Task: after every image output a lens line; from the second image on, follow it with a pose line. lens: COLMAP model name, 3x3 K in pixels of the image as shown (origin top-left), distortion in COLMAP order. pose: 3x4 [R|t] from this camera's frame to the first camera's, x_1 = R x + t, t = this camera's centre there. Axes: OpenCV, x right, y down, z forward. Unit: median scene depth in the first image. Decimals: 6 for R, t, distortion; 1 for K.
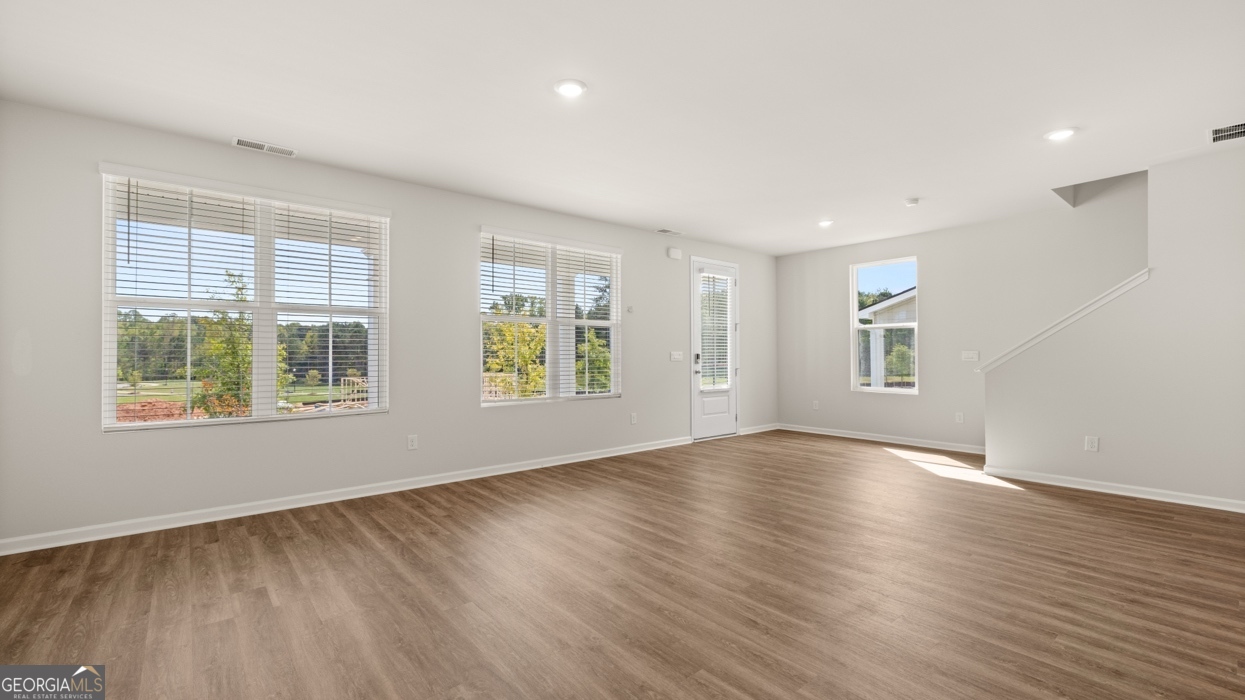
lens RADIAL K [[521.3, 0, 614.0], [0, 521.3, 346.2], [0, 0, 1]] dist [-0.000828, -0.000730]
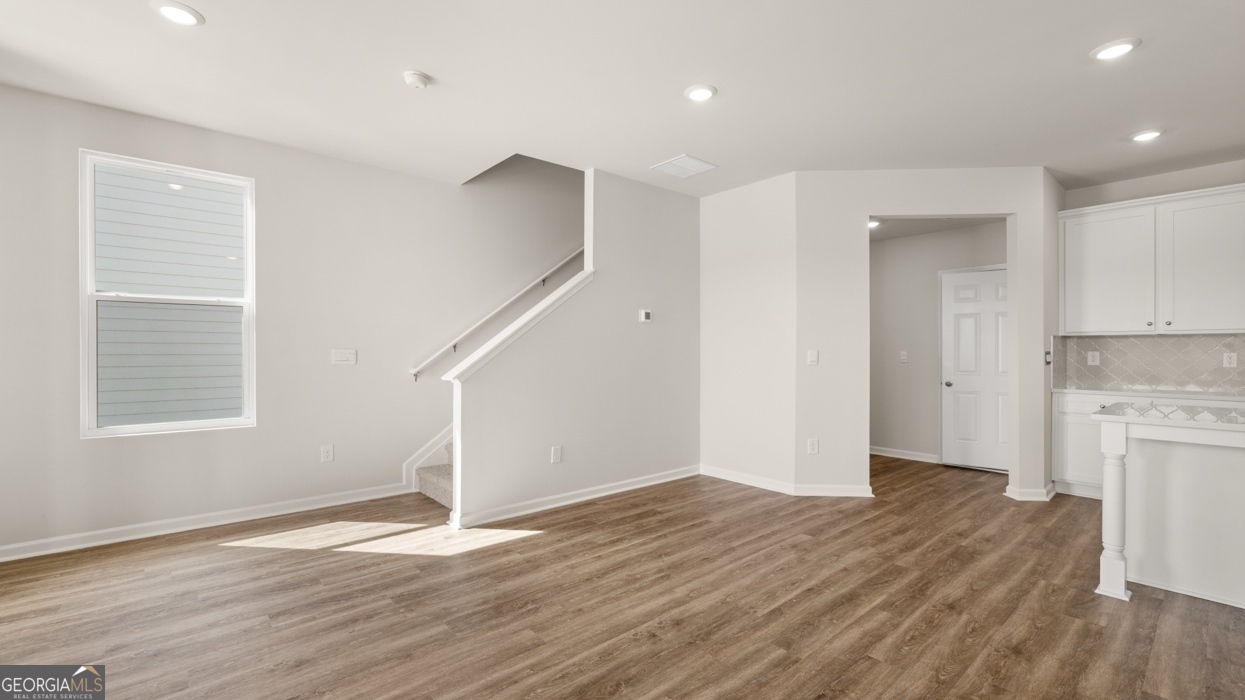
lens RADIAL K [[521.3, 0, 620.5], [0, 521.3, 352.2], [0, 0, 1]] dist [-0.000828, -0.000730]
pose [[-0.026601, 0.001421, 0.999645, 0.019965], [-0.015783, 0.999874, -0.001841, 0.012570], [-0.999522, -0.015826, -0.026575, 0.983903]]
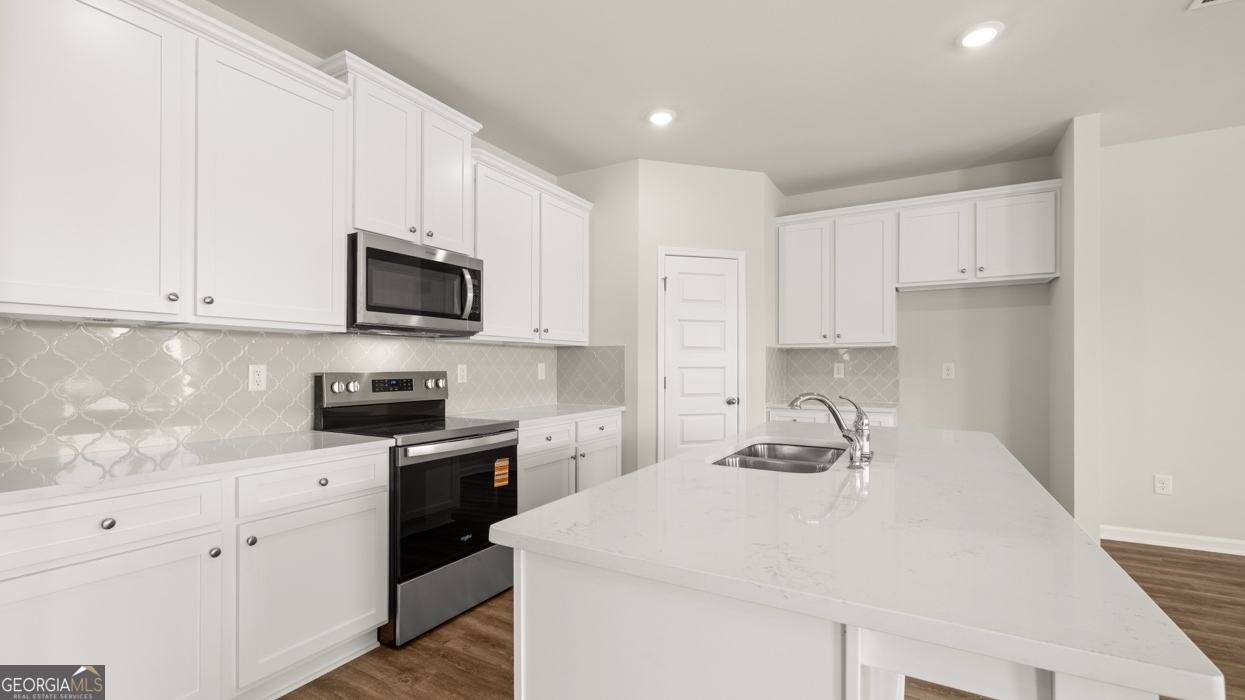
lens RADIAL K [[521.3, 0, 620.4], [0, 521.3, 368.0], [0, 0, 1]] dist [-0.000828, -0.000730]
pose [[-0.936389, 0.003840, -0.350944, 0.801902], [0.006323, 0.999962, -0.005930, 0.002472], [0.350908, -0.007772, -0.936378, 0.464556]]
